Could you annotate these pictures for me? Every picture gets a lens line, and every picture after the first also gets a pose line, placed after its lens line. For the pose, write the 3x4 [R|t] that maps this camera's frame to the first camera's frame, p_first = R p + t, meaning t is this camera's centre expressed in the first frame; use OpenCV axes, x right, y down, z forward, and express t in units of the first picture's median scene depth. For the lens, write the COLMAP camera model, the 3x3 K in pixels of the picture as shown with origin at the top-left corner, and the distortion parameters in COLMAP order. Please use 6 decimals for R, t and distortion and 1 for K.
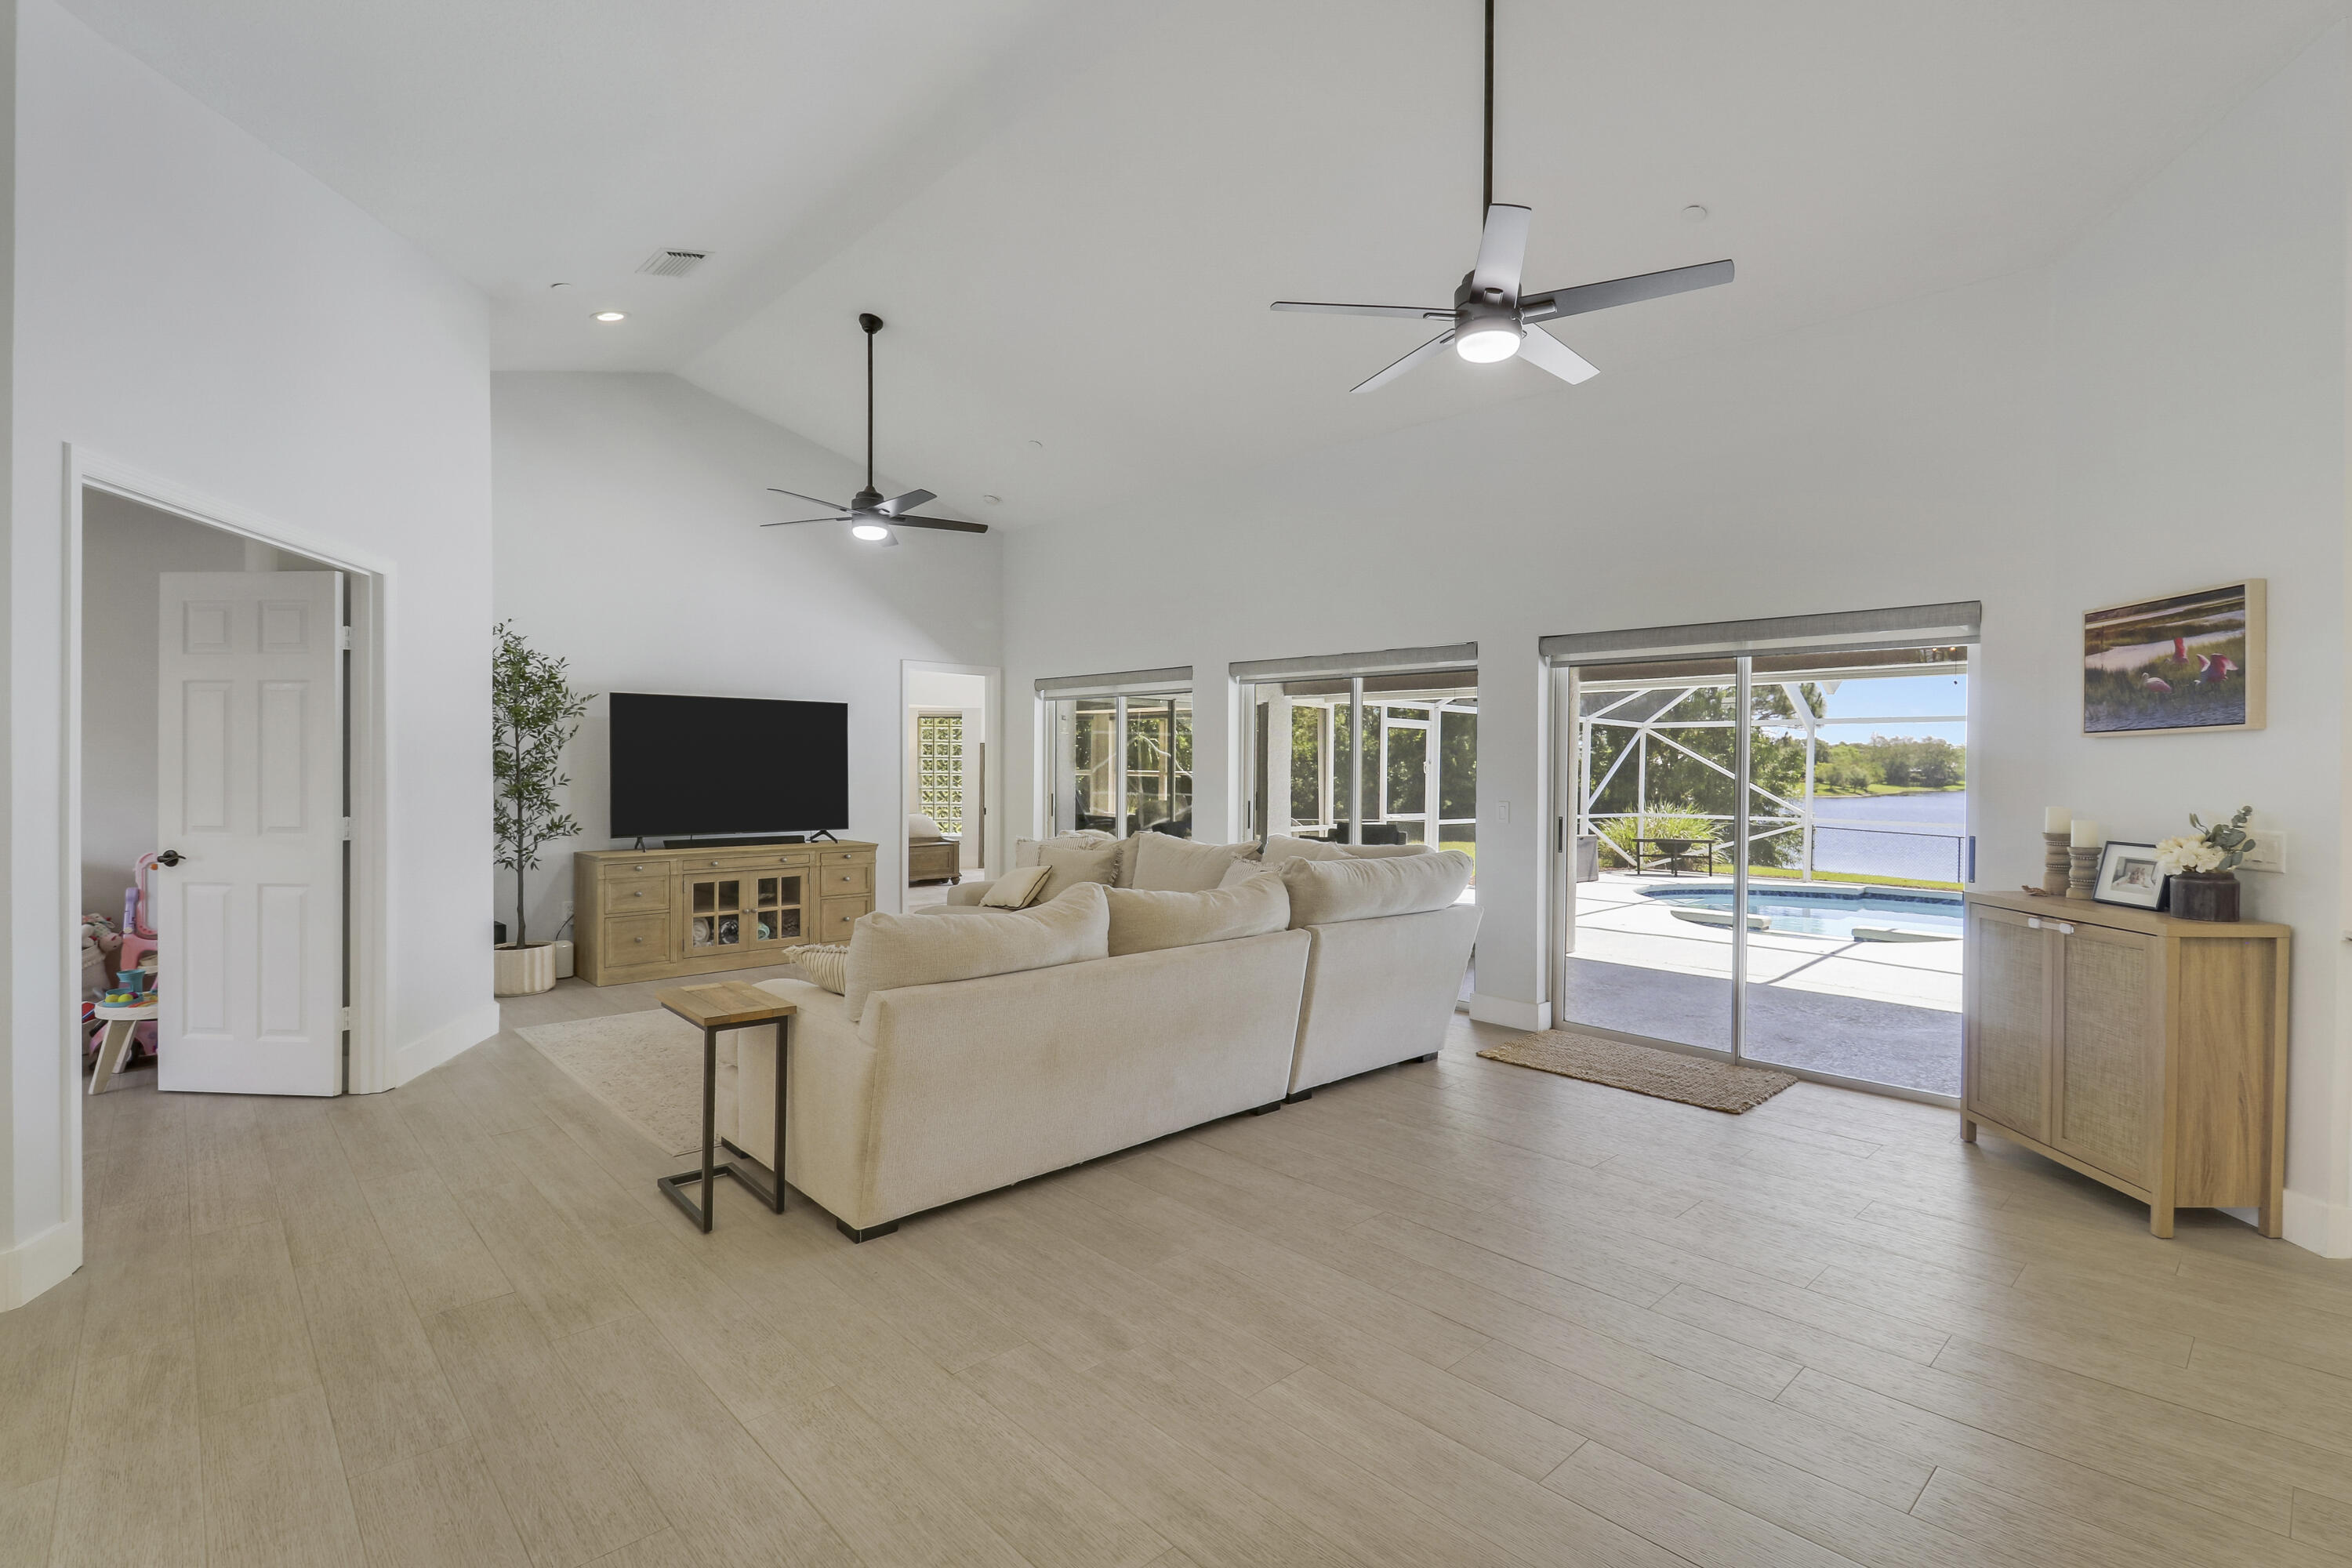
lens RADIAL K [[1089.9, 0, 1191.3], [0, 1089.9, 771.3], [0, 0, 1]] dist [-0.003549, -0.007561]
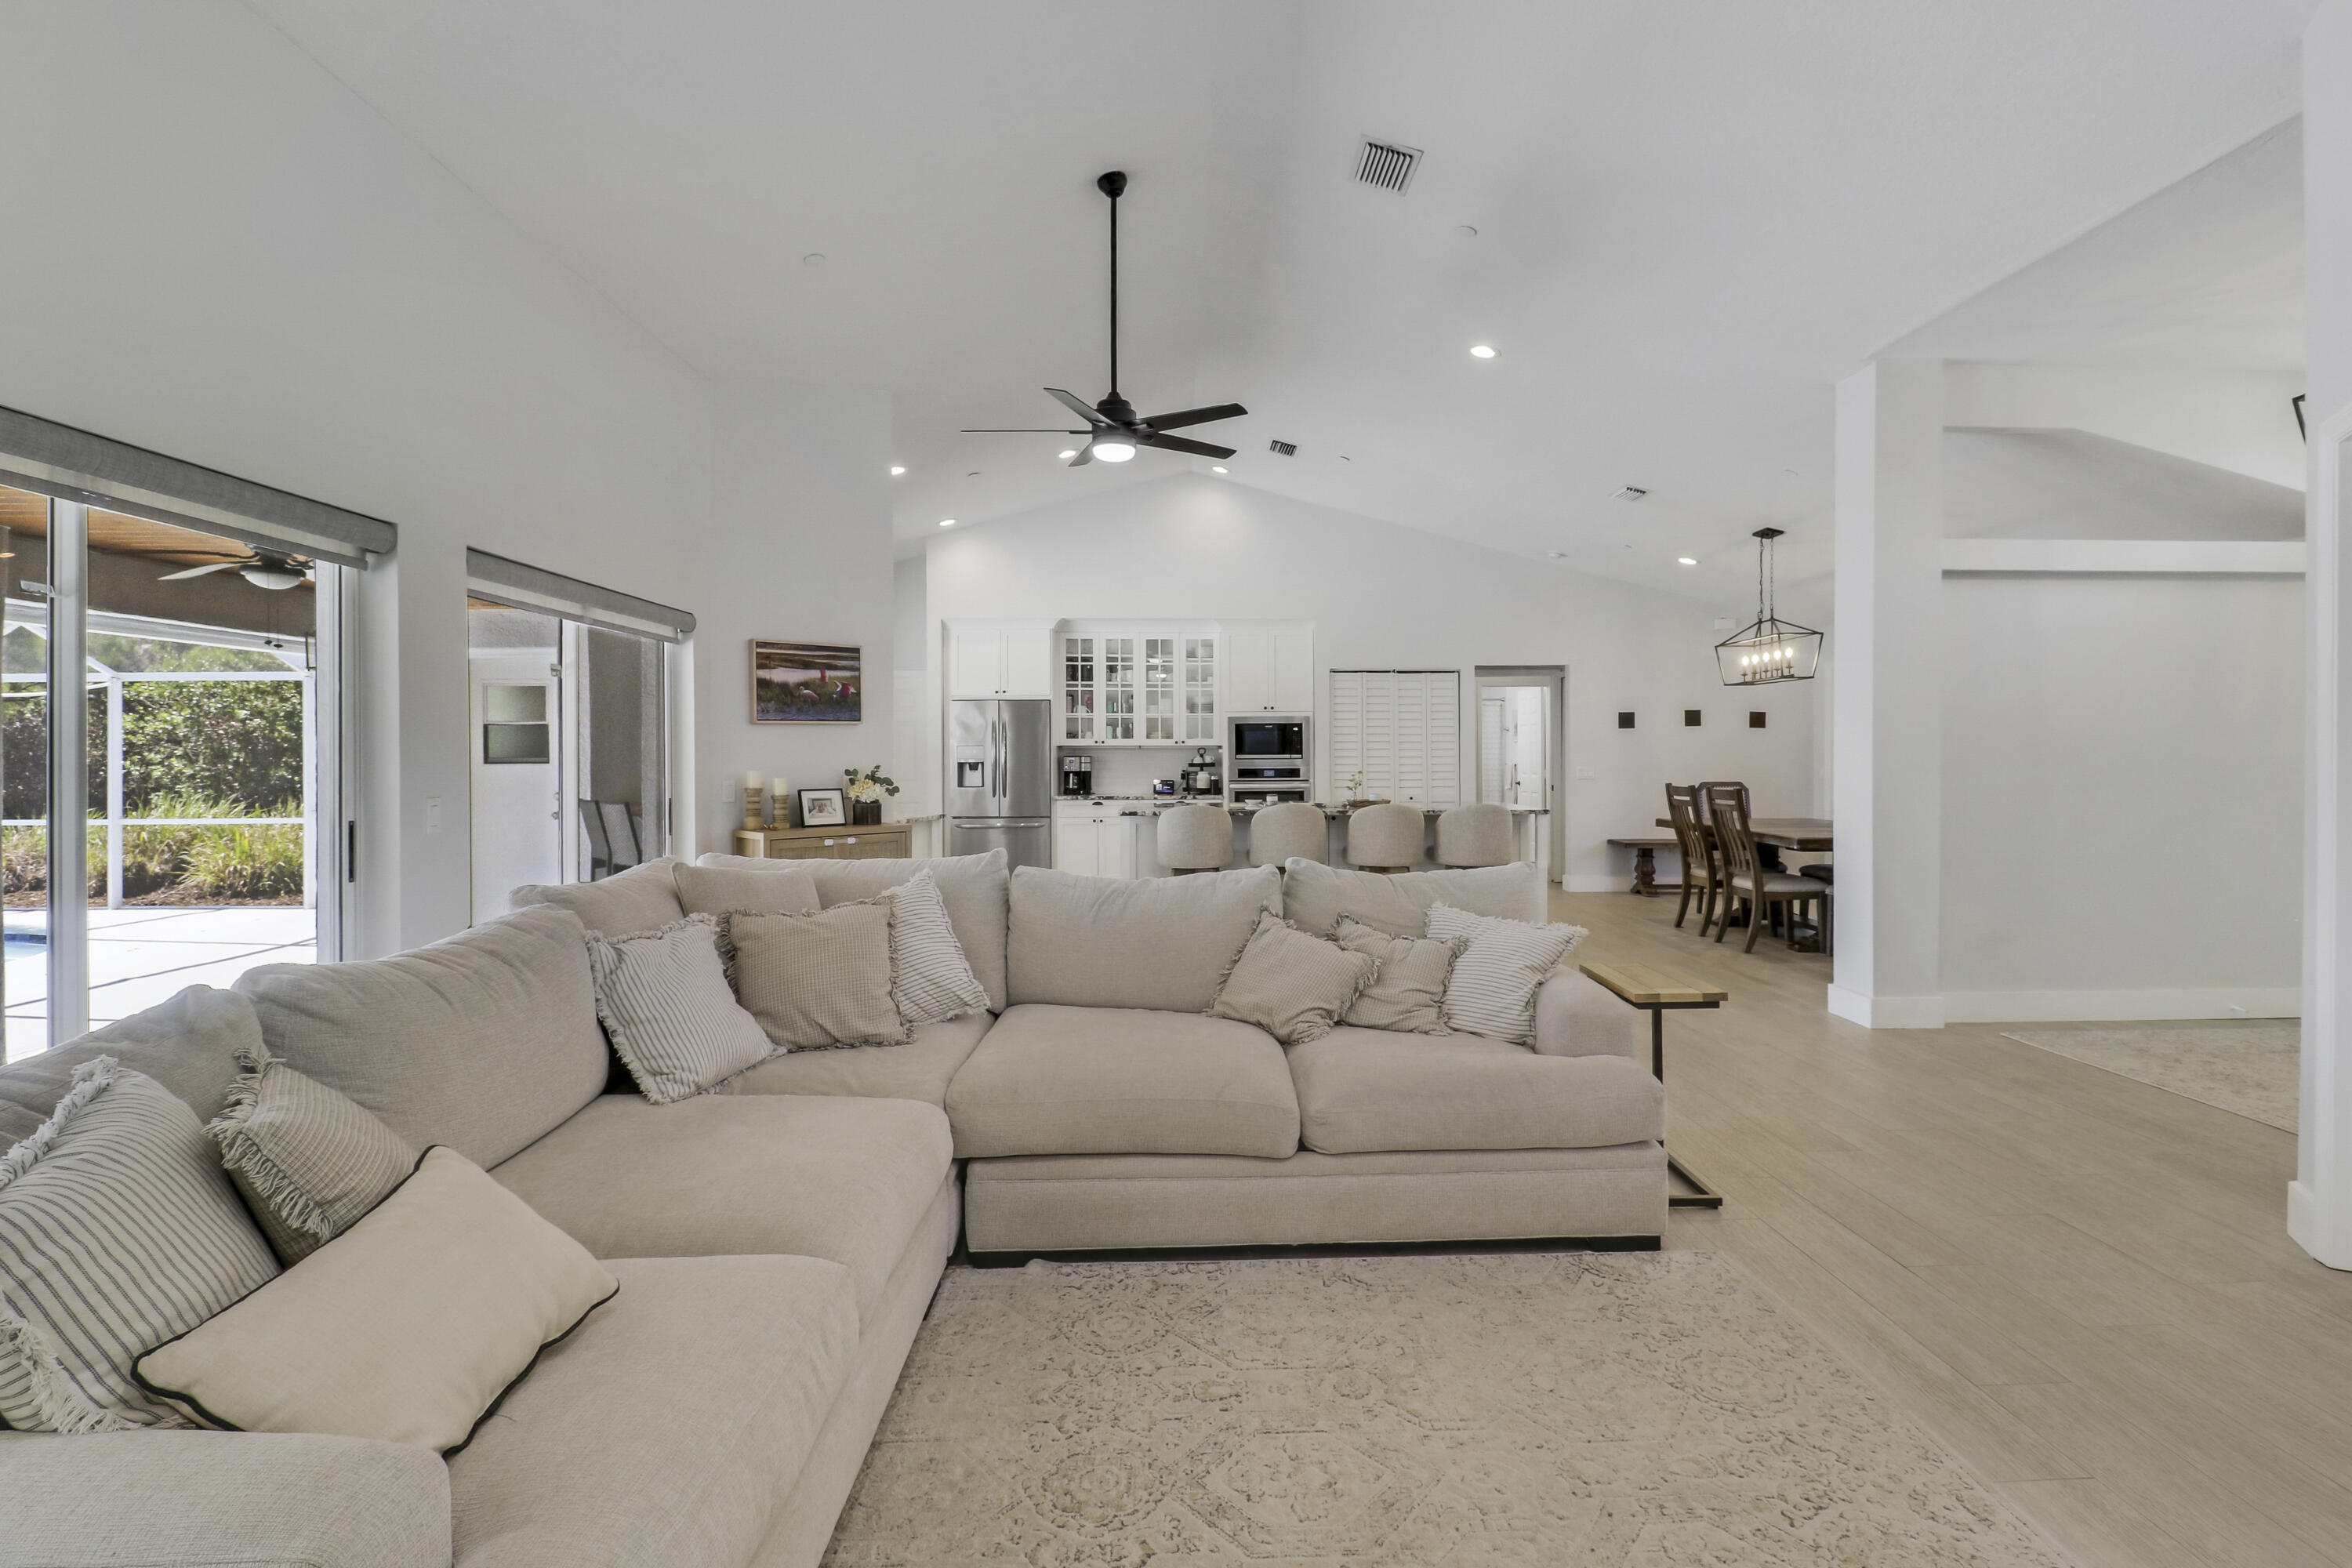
lens RADIAL K [[1128.7, 0, 1196.3], [0, 1128.7, 766.4], [0, 0, 1]] dist [-0.005740, -0.005364]
pose [[-0.745102, -0.016073, 0.666757, -0.381541], [-0.002724, 0.999775, 0.021056, -0.003457], [-0.666945, 0.013872, -0.744977, 0.983006]]
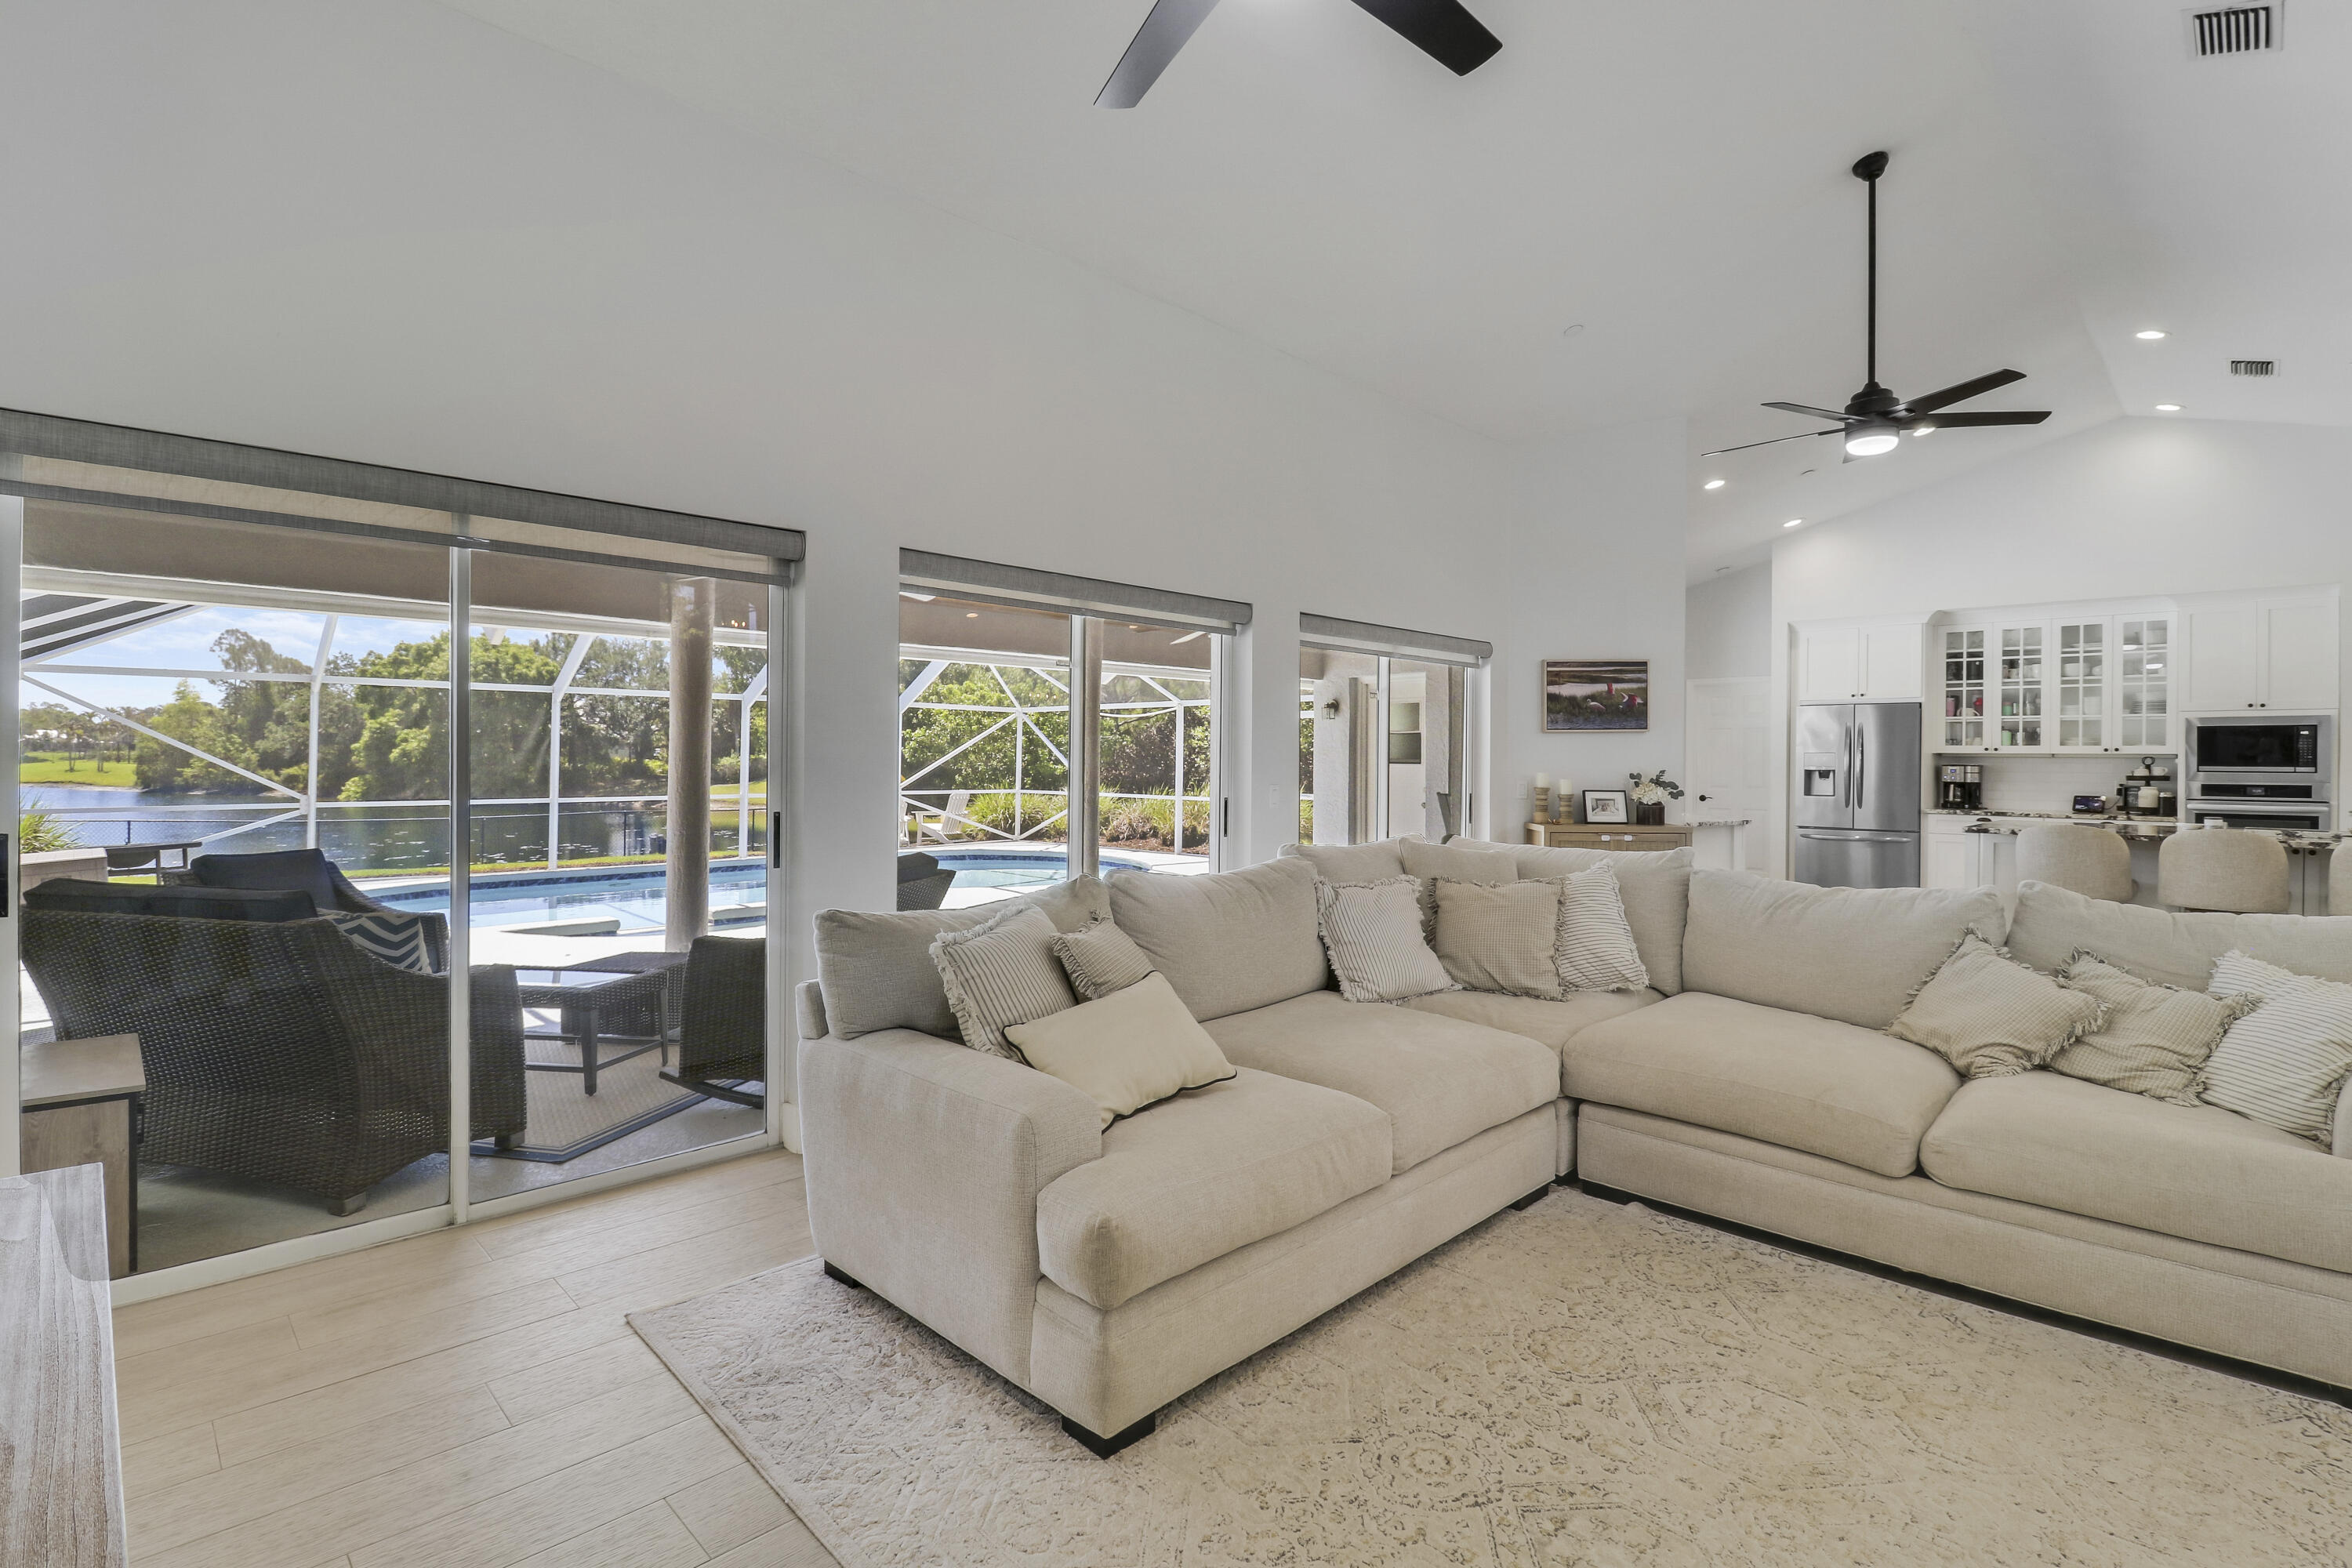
lens RADIAL K [[1089.9, 0, 1166.3], [0, 1089.9, 769.3], [0, 0, 1]] dist [-0.003549, -0.007561]
pose [[-0.019795, -0.023080, 0.999538, -0.517834], [-0.005586, 0.999720, 0.022974, -0.004311], [-0.999788, -0.005128, -0.019918, 0.920260]]
